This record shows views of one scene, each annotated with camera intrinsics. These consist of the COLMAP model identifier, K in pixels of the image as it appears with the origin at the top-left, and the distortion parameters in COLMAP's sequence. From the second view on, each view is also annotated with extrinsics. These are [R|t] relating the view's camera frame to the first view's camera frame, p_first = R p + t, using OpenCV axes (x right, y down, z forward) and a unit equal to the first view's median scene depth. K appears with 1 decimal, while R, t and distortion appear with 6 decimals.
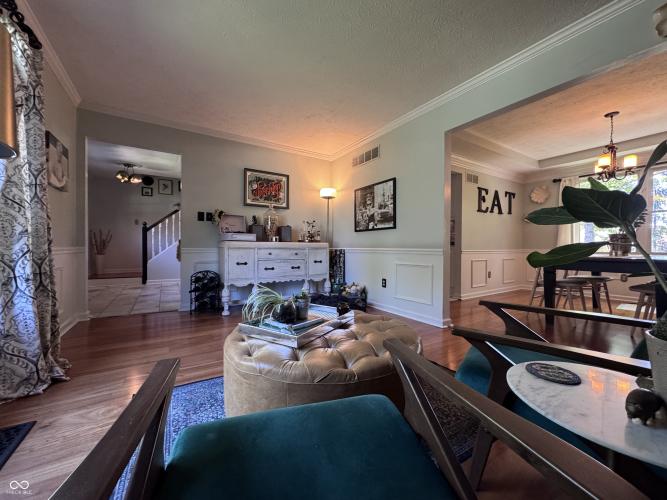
lens RADIAL K [[267.3, 0, 335.3], [0, 267.3, 249.4], [0, 0, 1]] dist [-0.006534, 0.000538]
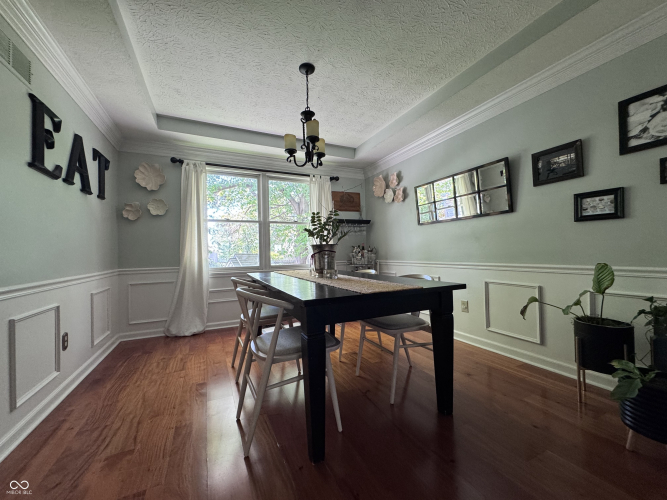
lens RADIAL K [[267.3, 0, 331.4], [0, 267.3, 248.6], [0, 0, 1]] dist [-0.006534, 0.000538]
pose [[0.124306, 0.013740, 0.992149, 0.237989], [0.034321, 0.999246, -0.018139, -0.019295], [-0.991650, 0.036306, 0.123741, 0.555523]]
